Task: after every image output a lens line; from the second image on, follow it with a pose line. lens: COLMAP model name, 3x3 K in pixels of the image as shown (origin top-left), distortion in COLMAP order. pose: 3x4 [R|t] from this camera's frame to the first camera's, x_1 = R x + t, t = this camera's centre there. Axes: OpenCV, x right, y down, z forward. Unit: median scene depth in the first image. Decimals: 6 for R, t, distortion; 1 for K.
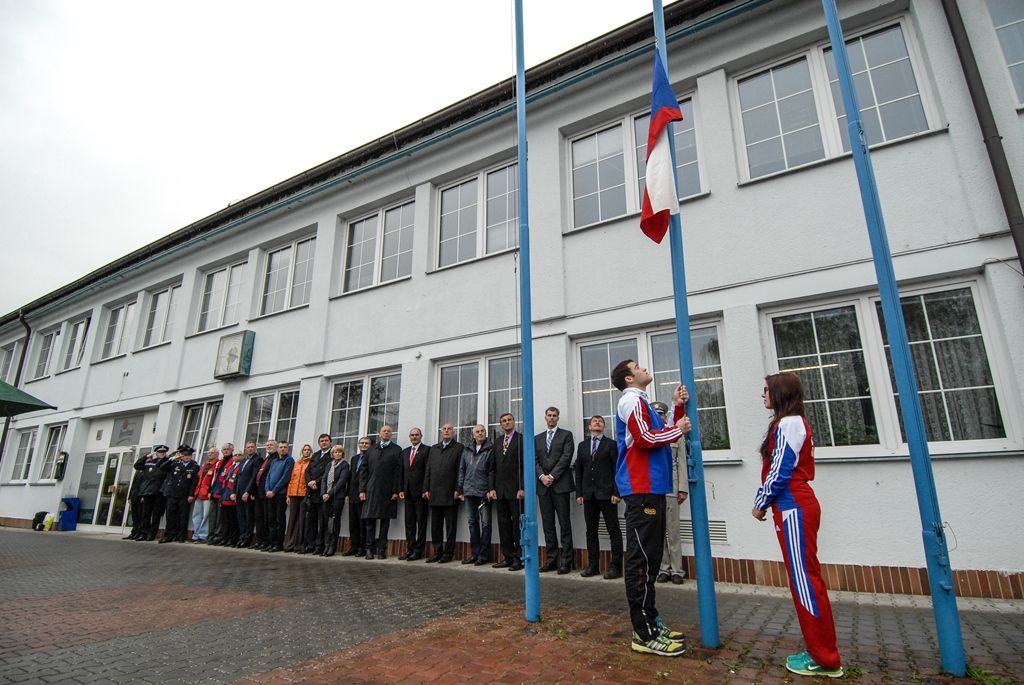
lens RADIAL K [[538.5, 0, 512.0], [0, 538.5, 342.5], [0, 0, 1]] dist [0.062217, -0.055663]
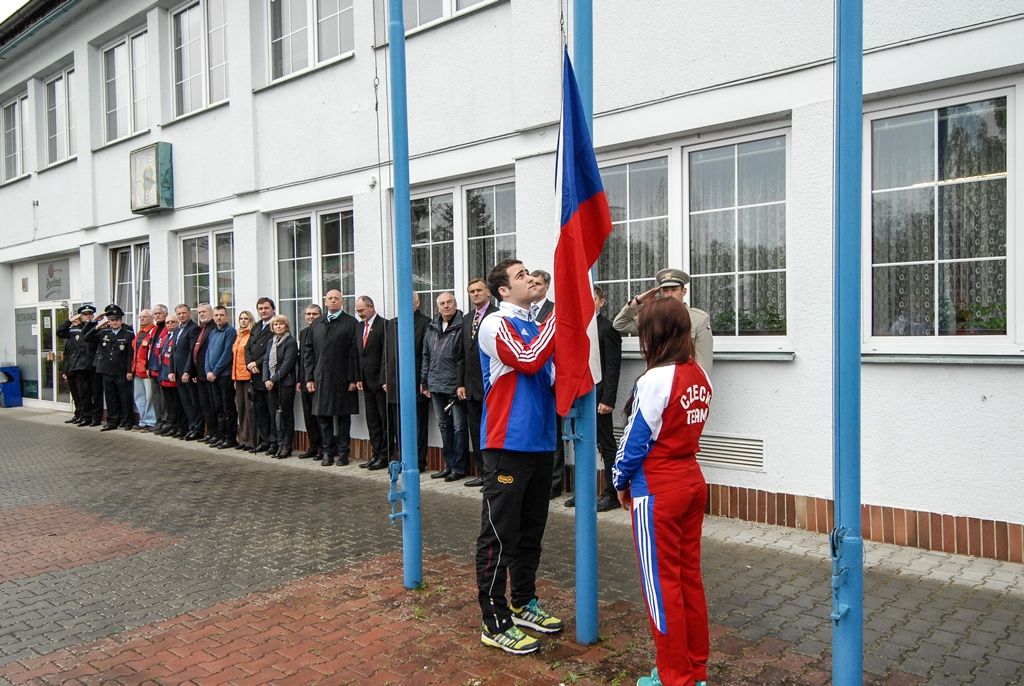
lens RADIAL K [[838.7, 0, 512.0], [0, 838.7, 343.0], [0, 0, 1]] dist [0.044076, -0.013763]
pose [[0.983282, -0.012394, -0.181668, 0.169326], [0.065036, 0.955779, 0.286803, -0.068341], [0.170080, -0.293824, 0.940606, -0.004802]]
